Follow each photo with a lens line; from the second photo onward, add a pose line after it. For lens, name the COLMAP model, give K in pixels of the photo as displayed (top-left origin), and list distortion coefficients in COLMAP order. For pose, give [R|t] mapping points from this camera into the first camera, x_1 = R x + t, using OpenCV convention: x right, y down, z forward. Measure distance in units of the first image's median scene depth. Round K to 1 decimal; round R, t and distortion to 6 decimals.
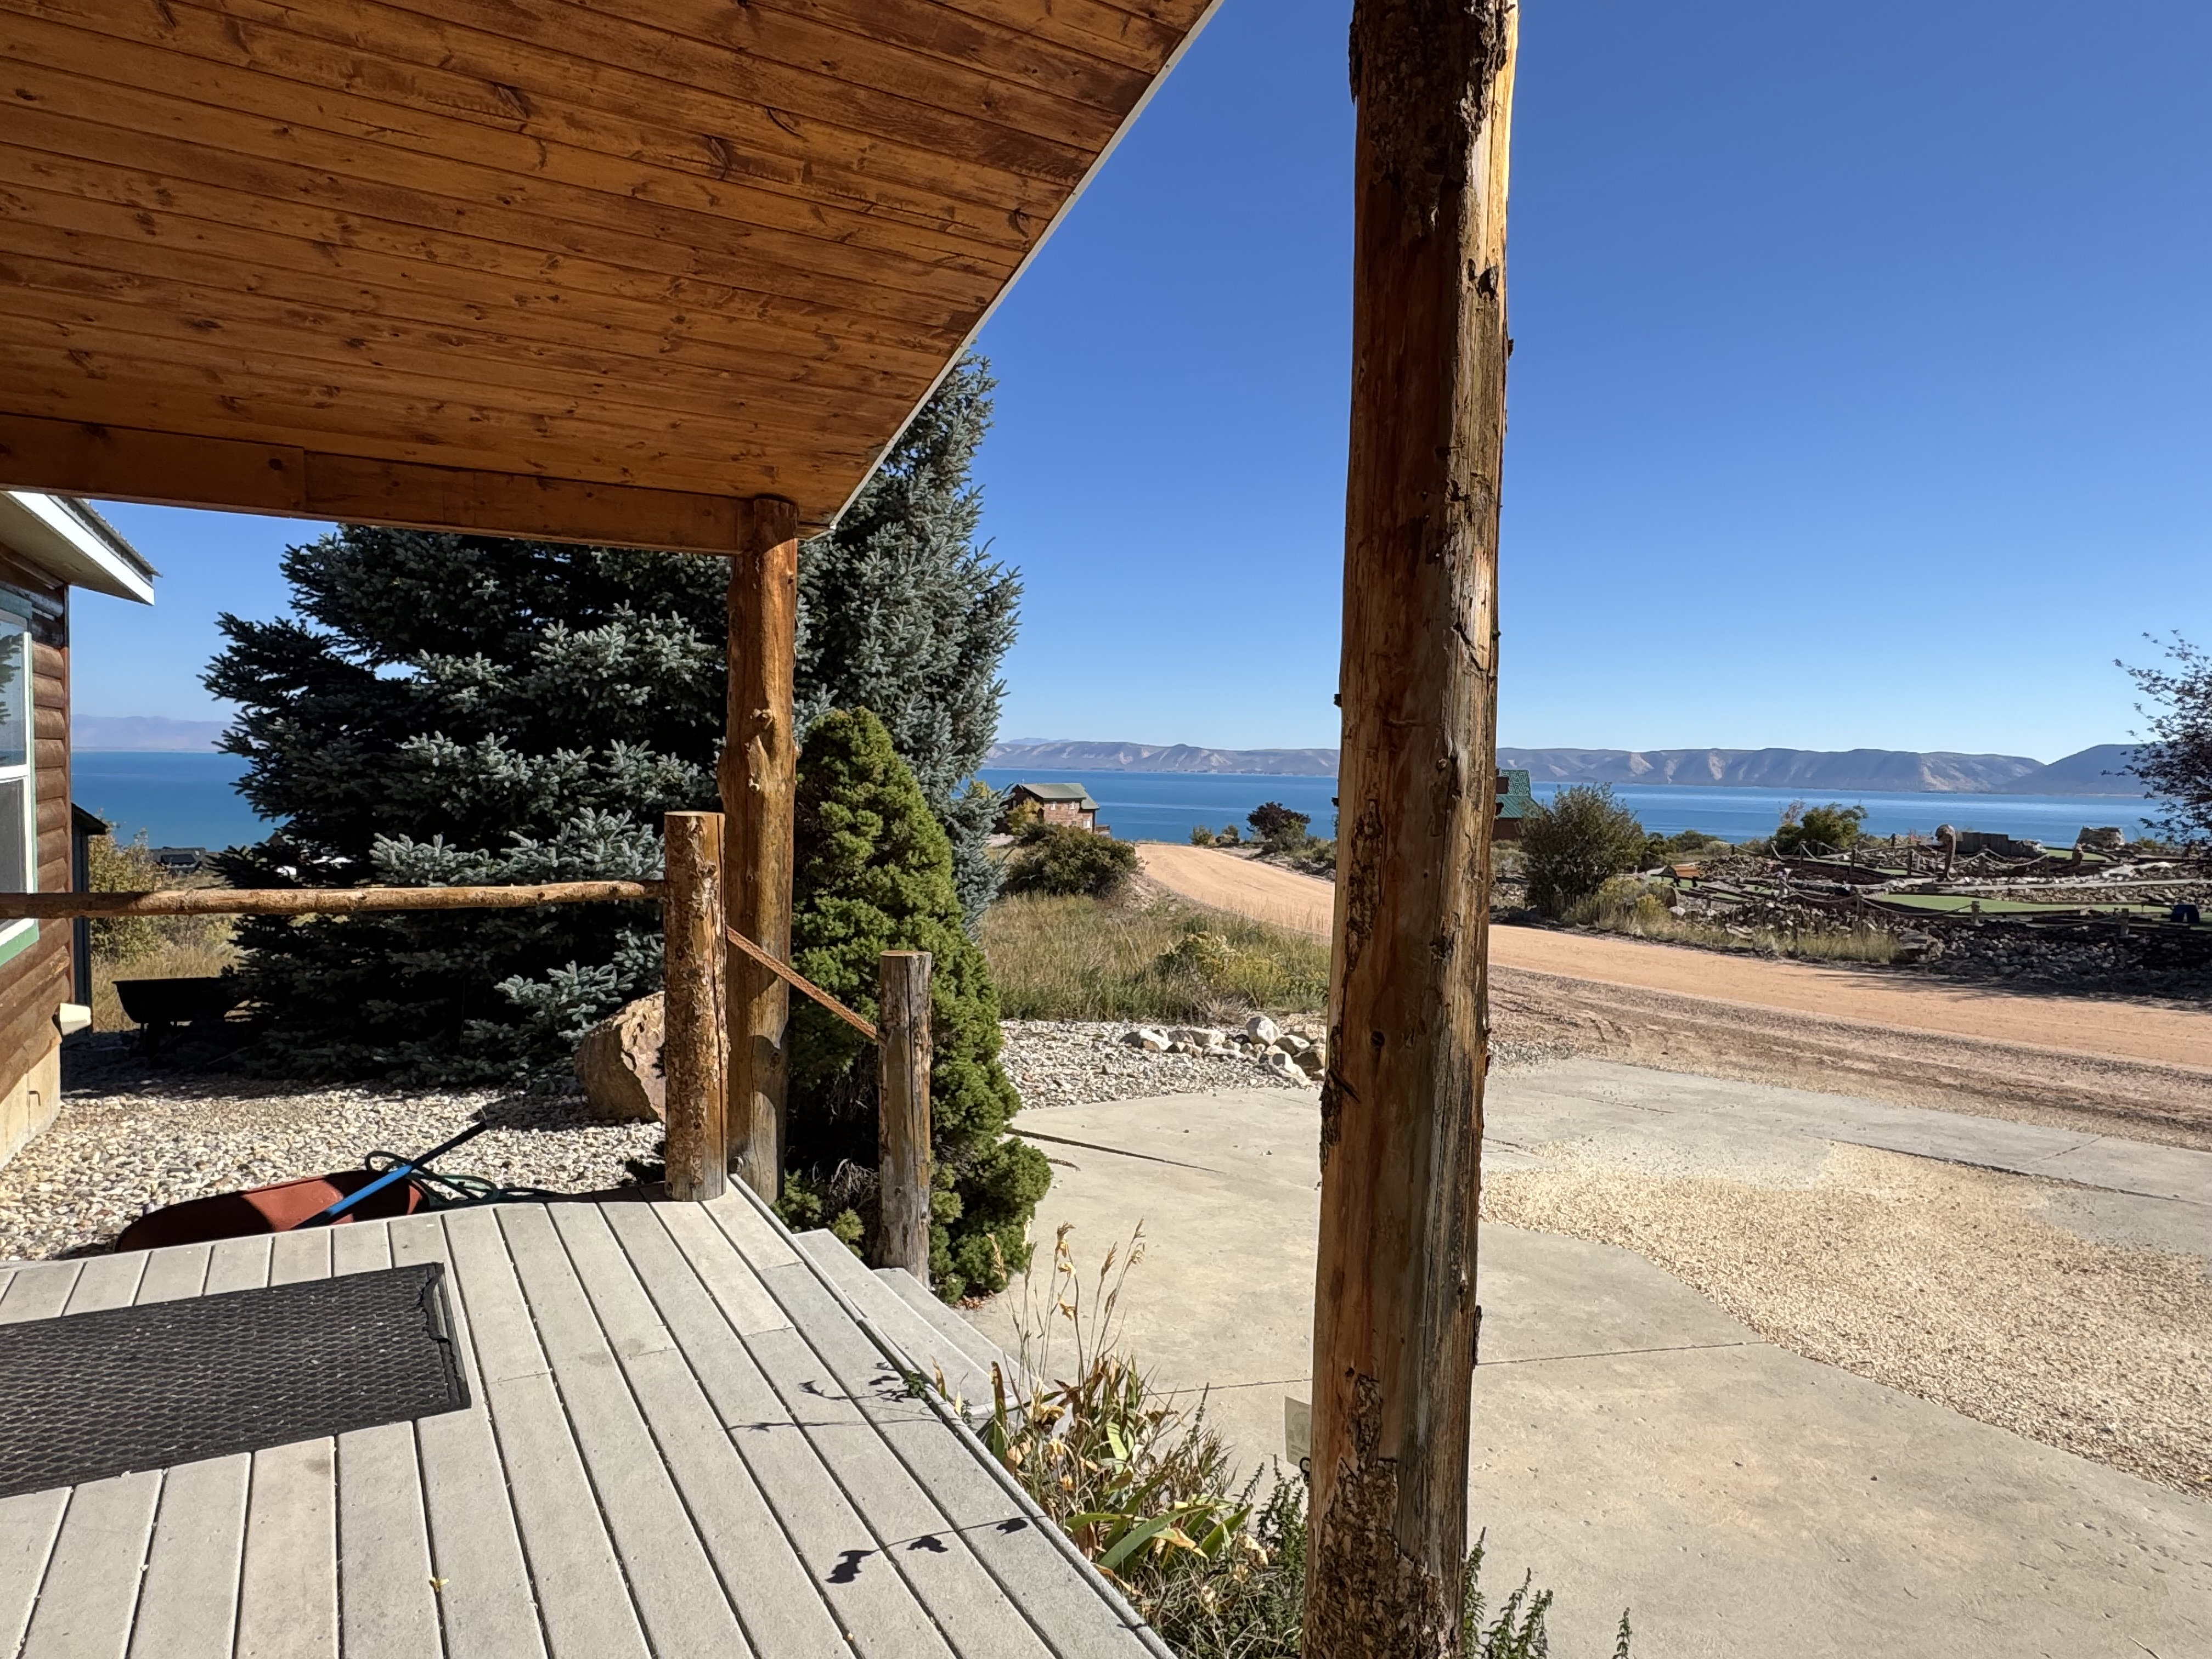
lens RADIAL K [[1365.7, 0, 1106.0], [0, 1365.7, 829.5], [0, 0, 1]] dist [-0.000074, 0.002062]
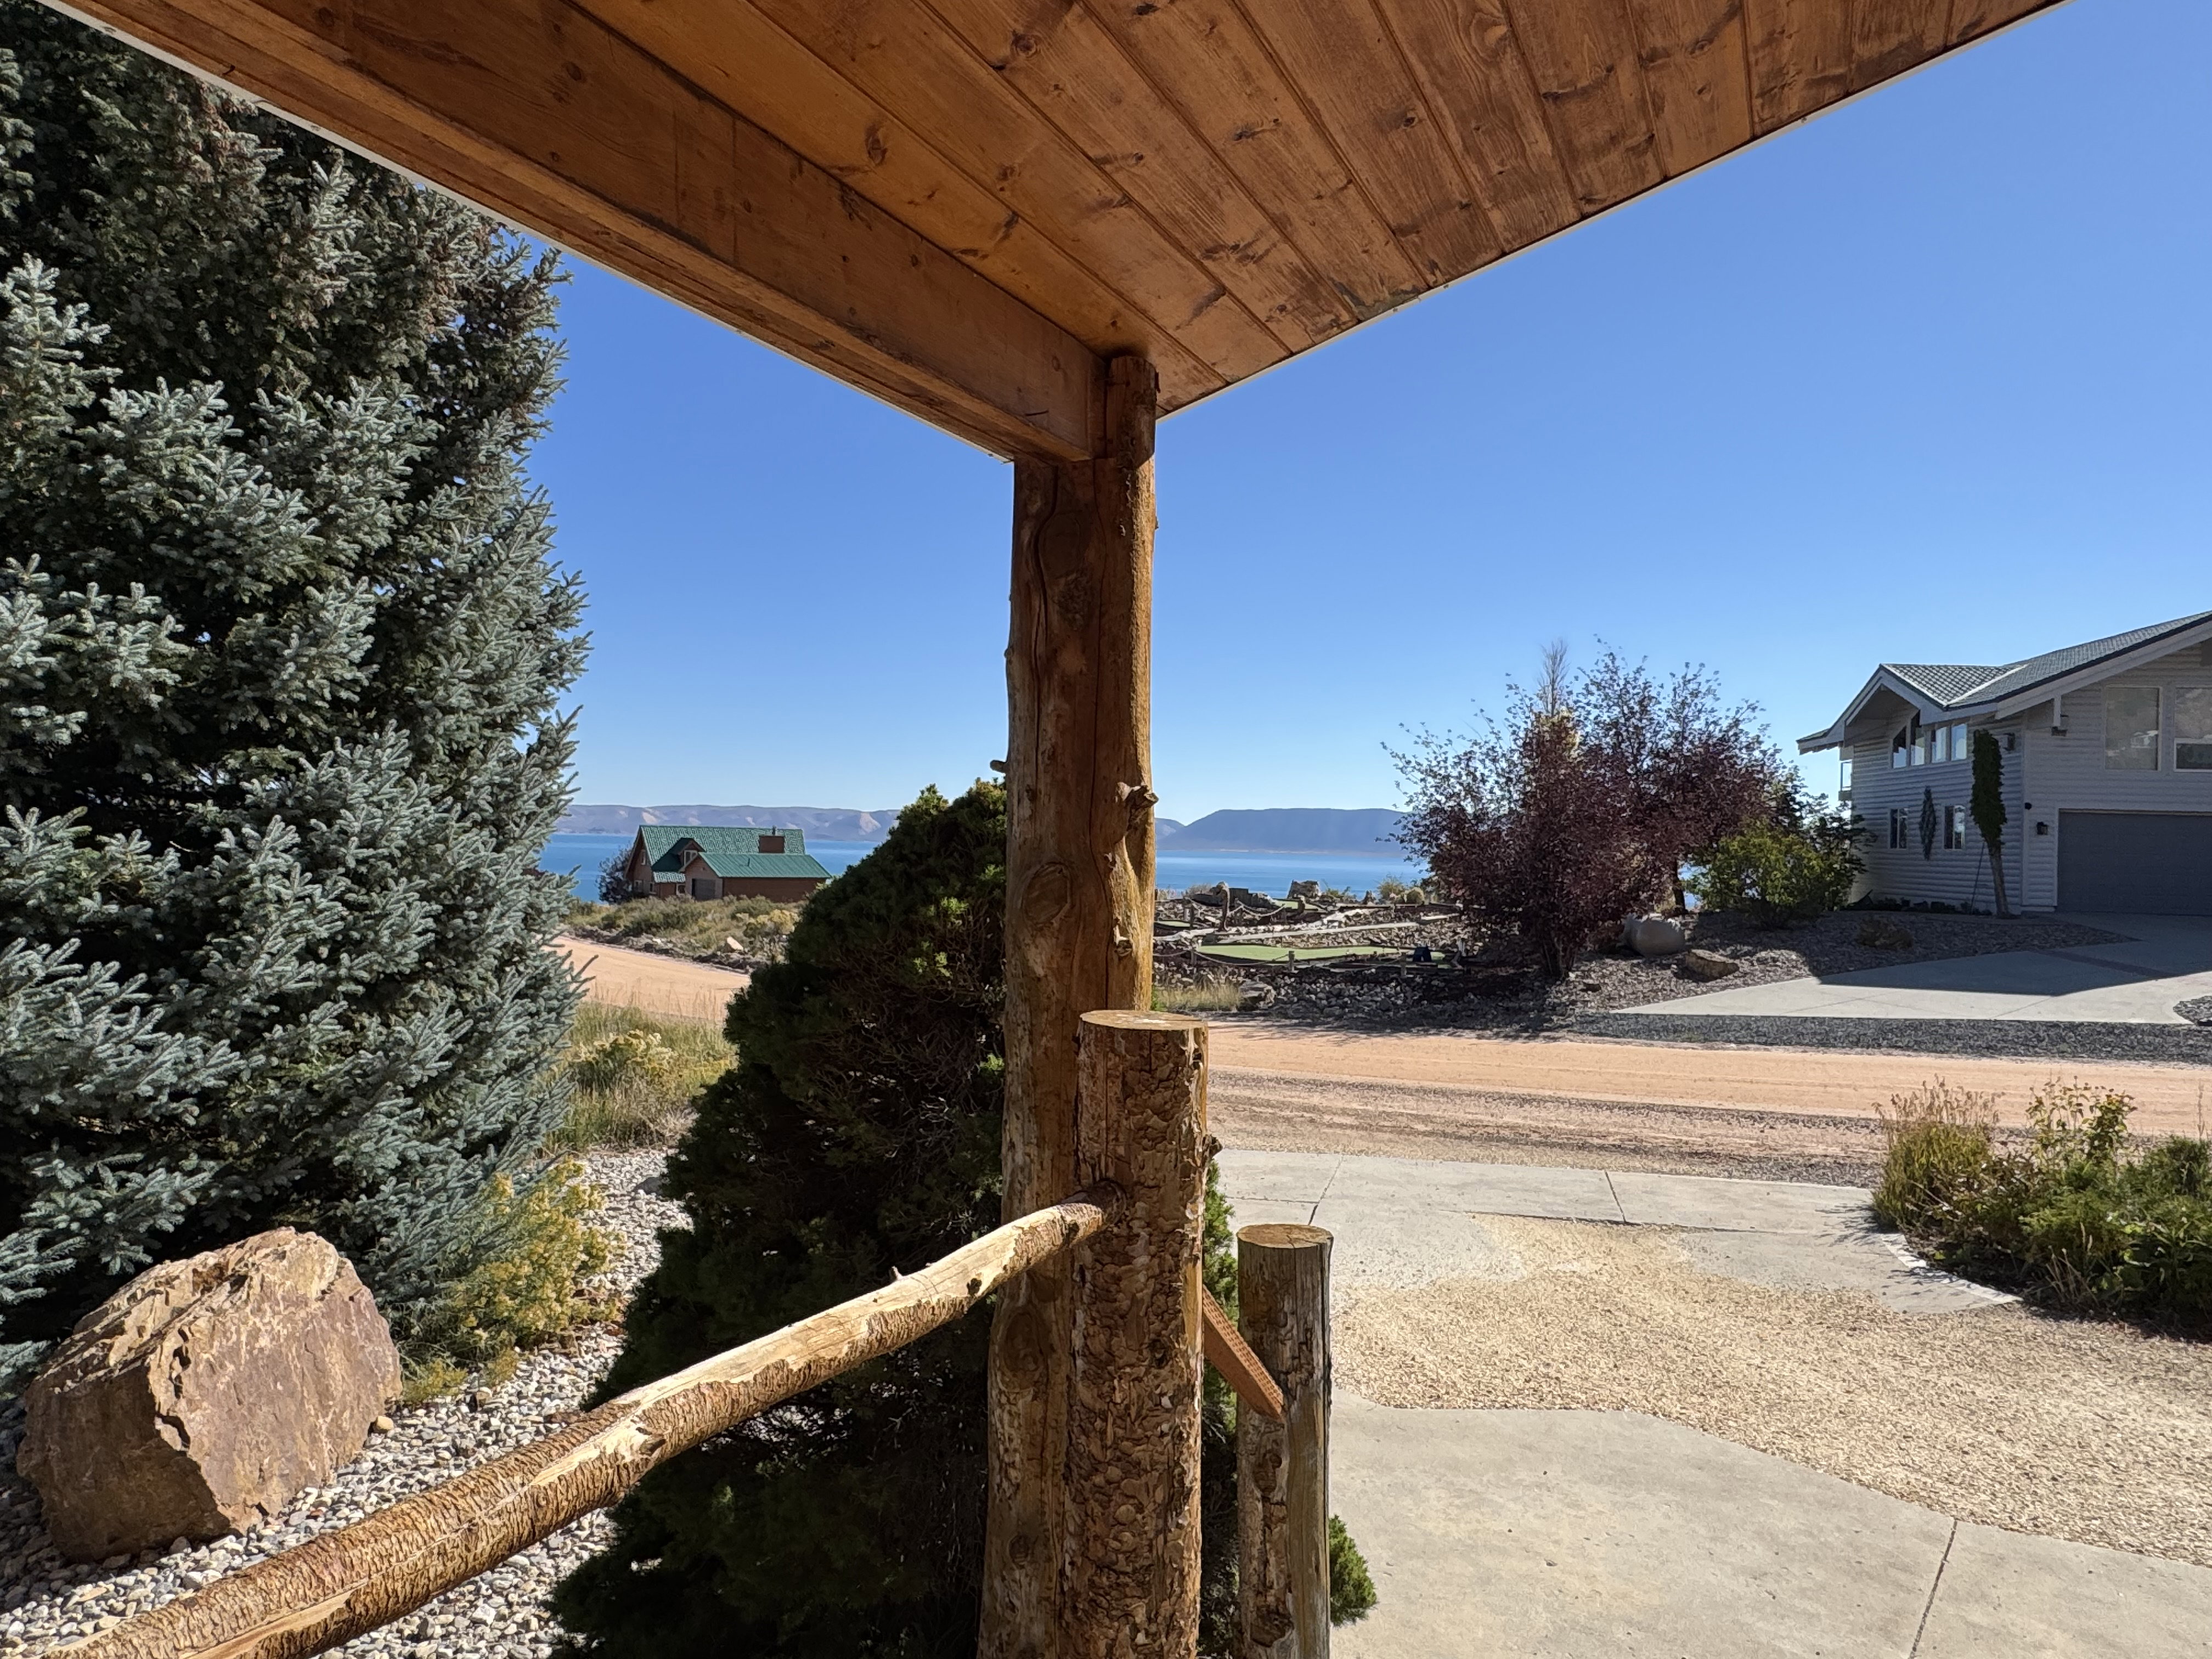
lens RADIAL K [[1365.7, 0, 1106.0], [0, 1365.7, 829.5], [0, 0, 1]] dist [-0.000074, 0.002062]
pose [[0.855005, 0.003812, 0.518606, -0.243173], [0.018269, 0.999131, -0.037463, -0.025463], [-0.518298, 0.041506, 0.854192, 0.280209]]
